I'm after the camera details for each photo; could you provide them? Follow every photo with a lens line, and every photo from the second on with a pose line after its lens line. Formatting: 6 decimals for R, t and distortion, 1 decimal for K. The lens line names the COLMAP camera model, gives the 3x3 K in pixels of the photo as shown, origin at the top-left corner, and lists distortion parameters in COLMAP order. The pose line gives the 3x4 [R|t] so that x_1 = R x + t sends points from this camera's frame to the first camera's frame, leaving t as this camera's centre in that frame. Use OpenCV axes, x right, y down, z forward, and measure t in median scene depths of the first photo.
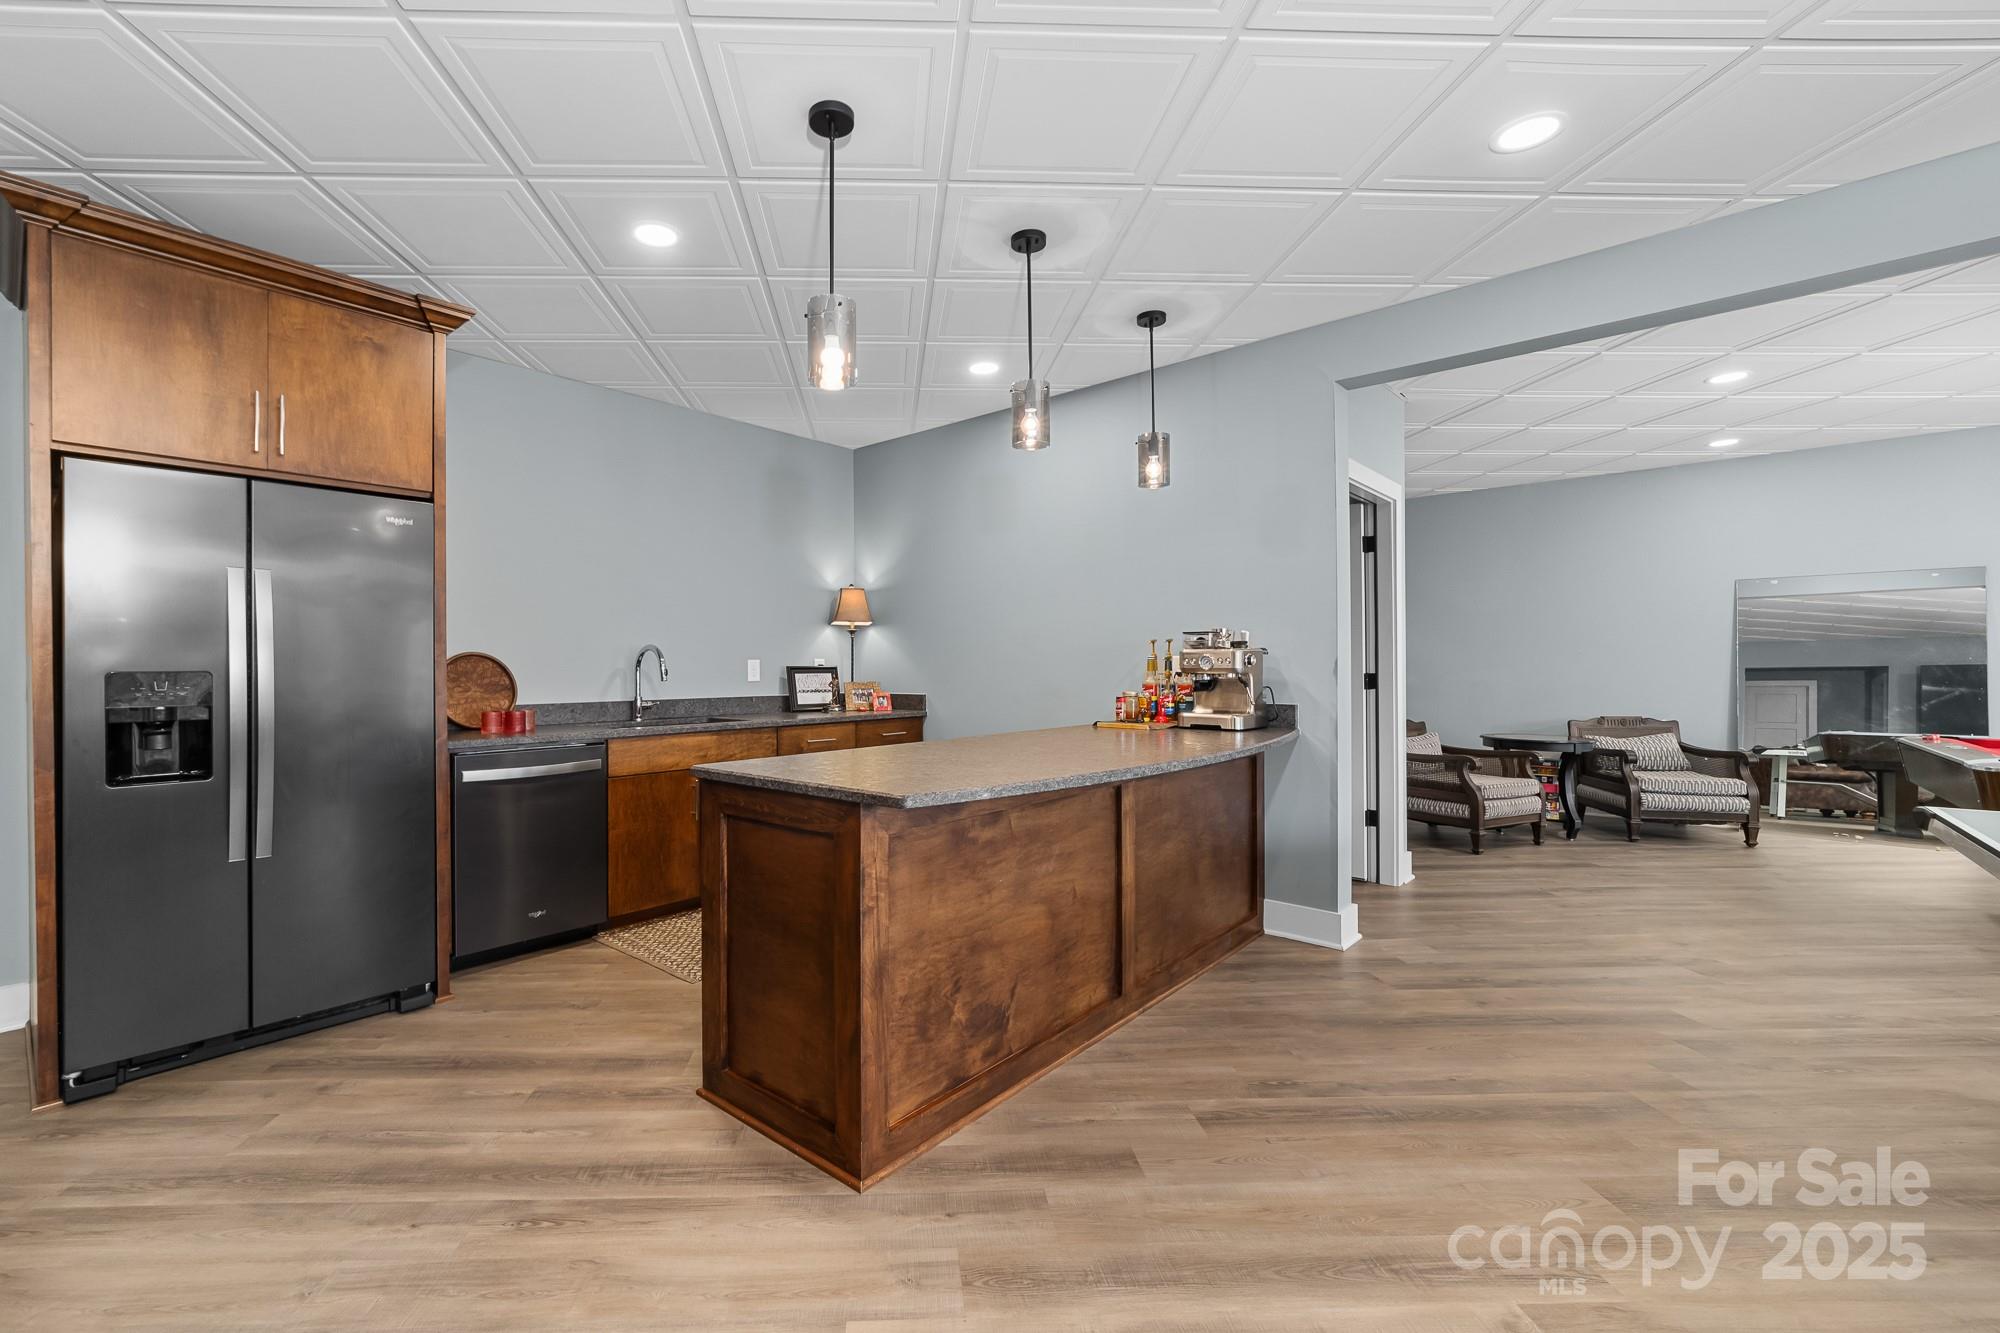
lens RADIAL K [[797.0, 0, 992.5], [0, 797.0, 672.4], [0, 0, 1]] dist [0.004242, 0.000919]
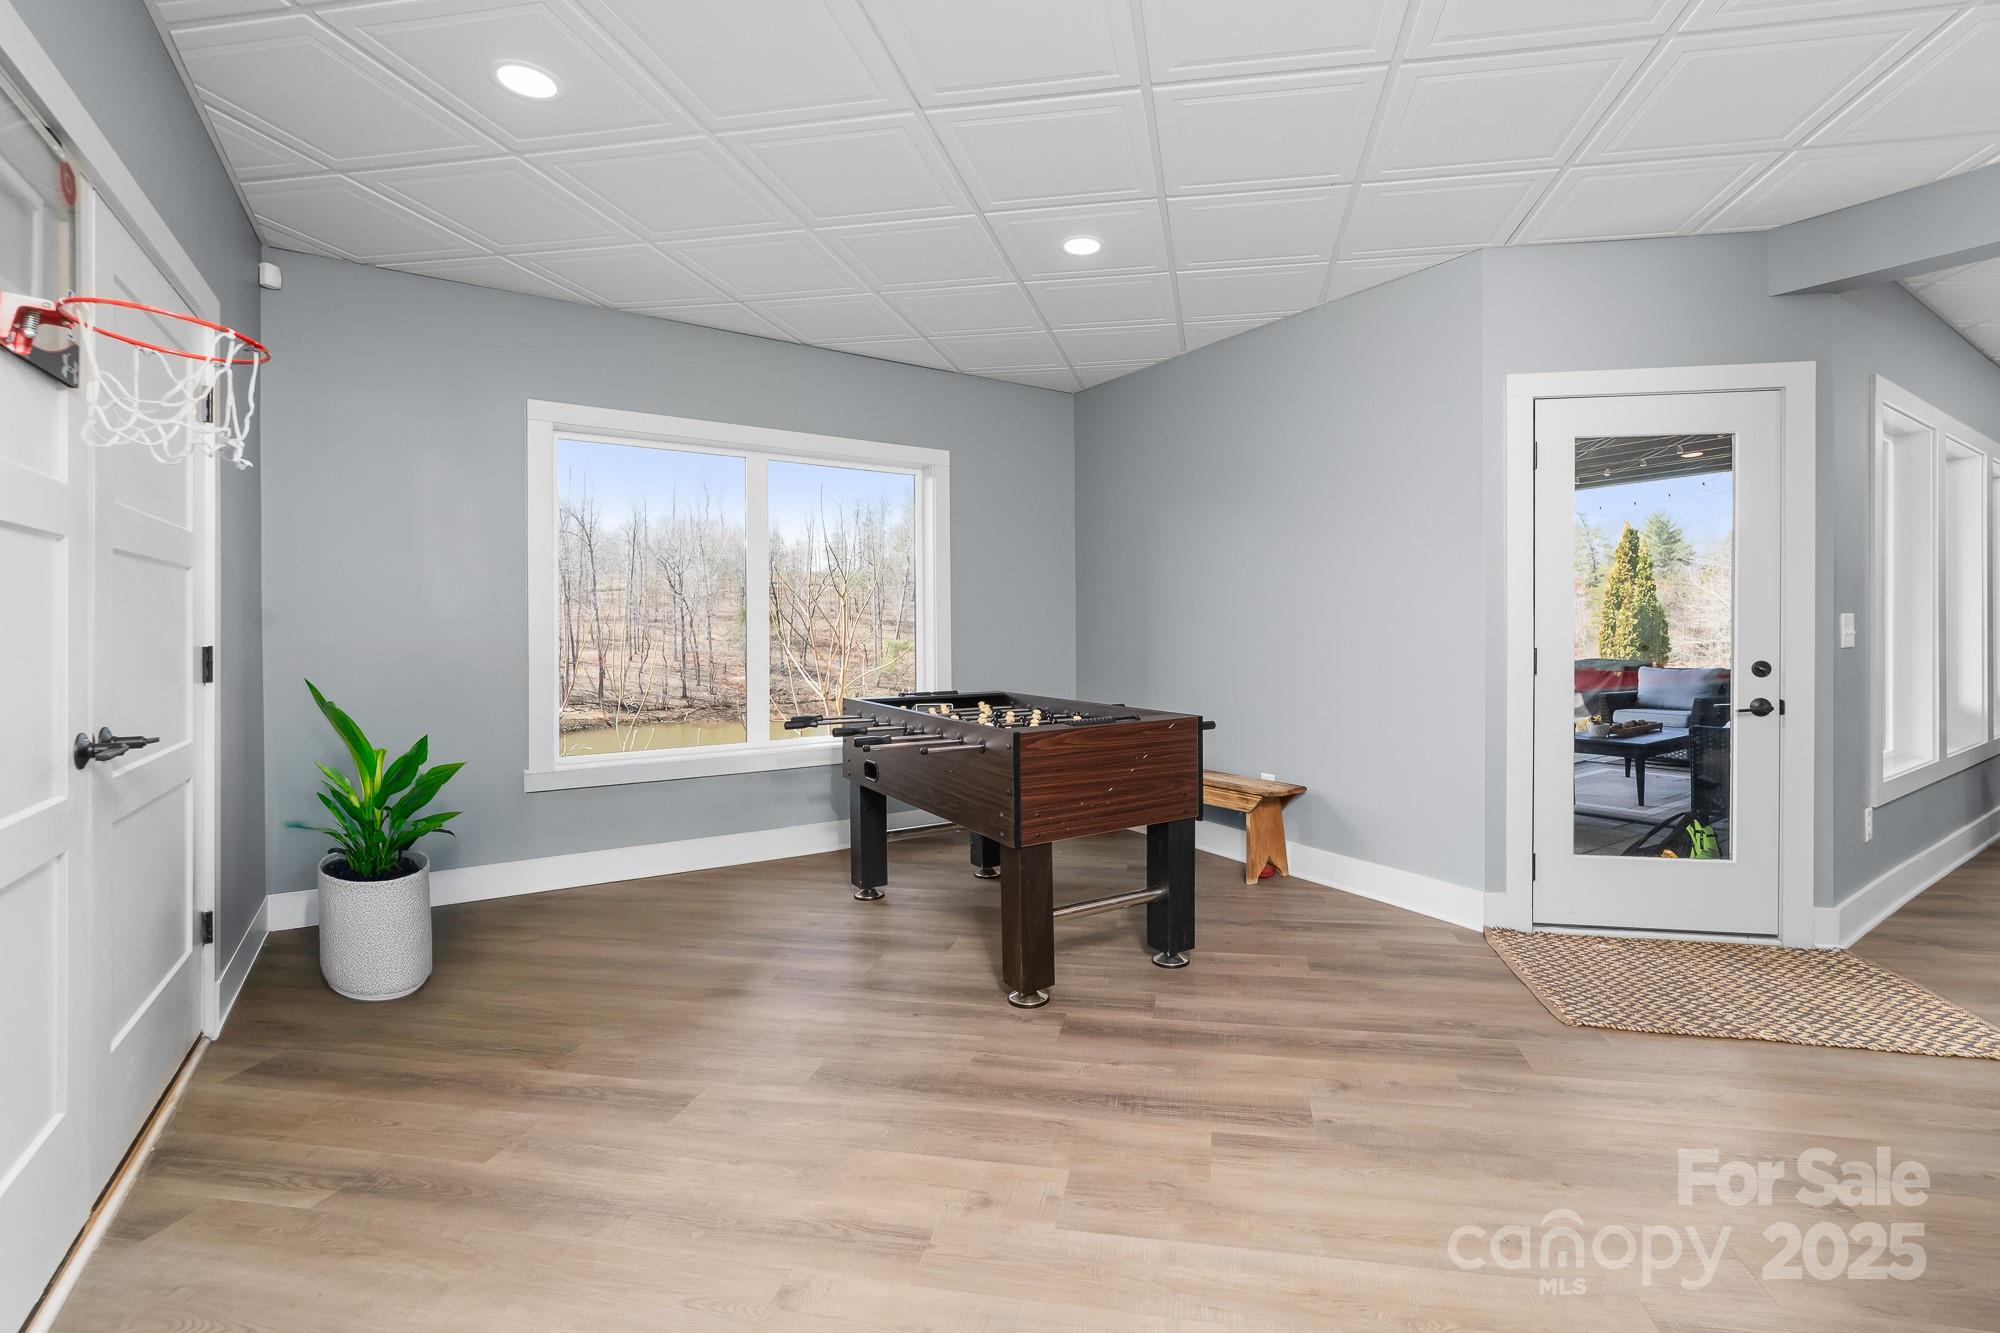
lens RADIAL K [[797.0, 0, 1031.5], [0, 797.0, 714.6], [0, 0, 1]] dist [0.004242, 0.000919]
pose [[0.986460, 0.013768, -0.163420, -0.448298], [0.004112, 0.994080, 0.108571, 0.000028], [0.163948, -0.107773, 0.980564, -0.002809]]
